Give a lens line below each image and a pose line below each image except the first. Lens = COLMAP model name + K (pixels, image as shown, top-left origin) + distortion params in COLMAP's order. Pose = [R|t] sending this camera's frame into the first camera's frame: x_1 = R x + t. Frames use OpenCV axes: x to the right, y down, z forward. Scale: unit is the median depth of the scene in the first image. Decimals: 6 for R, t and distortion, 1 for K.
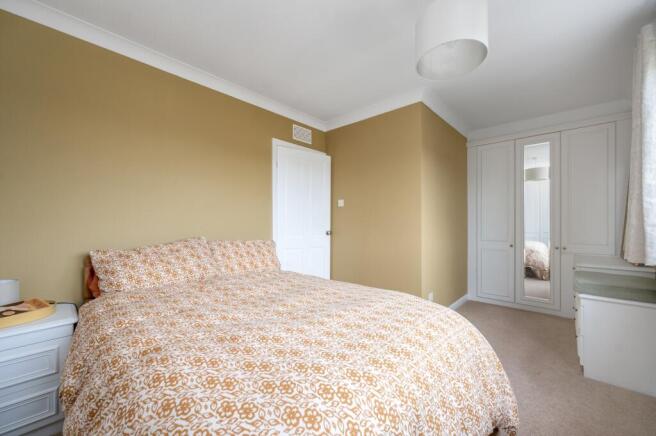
lens RADIAL K [[260.5, 0, 327.3], [0, 260.5, 222.5], [0, 0, 1]] dist [0.000397, 0.000040]
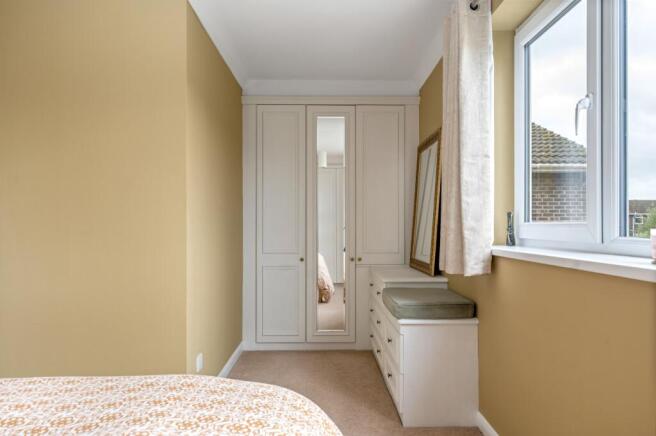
lens RADIAL K [[439.2, 0, 327.1], [0, 439.2, 220.3], [0, 0, 1]] dist [0.005494, -0.001614]
pose [[0.725408, 0.004793, 0.688303, -0.065327], [0.002683, 0.999948, -0.009791, -0.003775], [-0.688314, 0.008949, 0.725357, 0.203274]]
